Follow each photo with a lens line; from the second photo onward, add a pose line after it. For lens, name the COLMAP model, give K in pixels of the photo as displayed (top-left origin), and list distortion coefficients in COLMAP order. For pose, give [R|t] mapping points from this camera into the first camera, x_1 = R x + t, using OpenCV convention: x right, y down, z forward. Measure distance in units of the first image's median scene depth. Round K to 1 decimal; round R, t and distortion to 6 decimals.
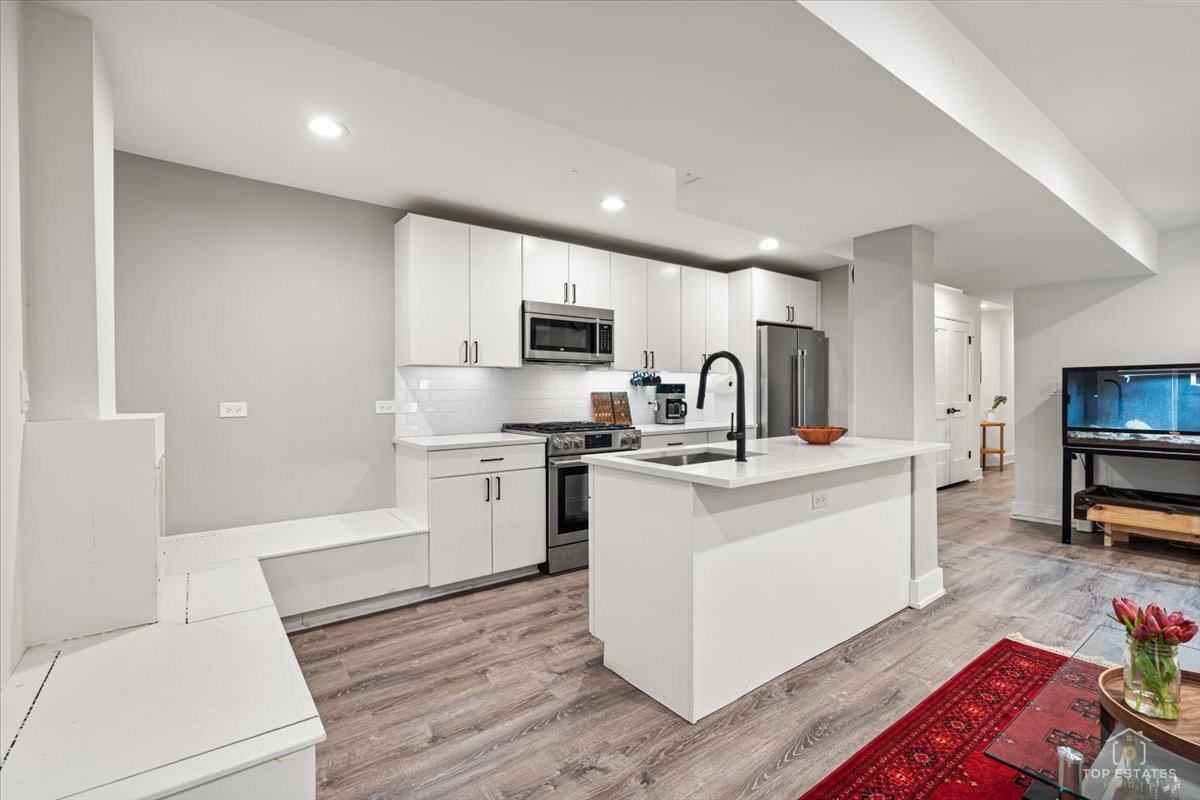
lens RADIAL K [[546.6, 0, 607.5], [0, 546.6, 402.0], [0, 0, 1]] dist [-0.000060, 0.000055]
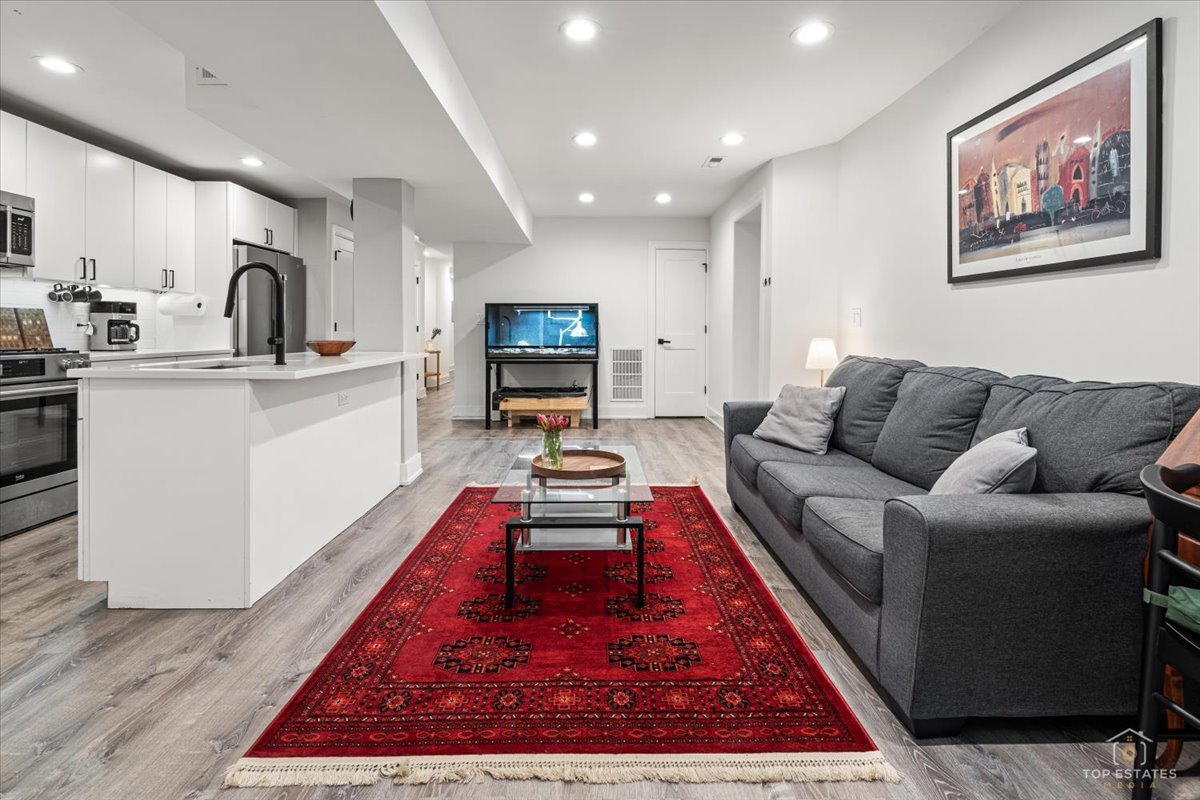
lens RADIAL K [[566.2, 0, 602.8], [0, 566.2, 336.9], [0, 0, 1]] dist [0.001903, 0.000631]
pose [[0.595114, 0.000503, 0.803641, -0.170041], [0.007445, 0.999953, -0.006139, 0.038925], [-0.803607, 0.009637, 0.595082, -0.113389]]
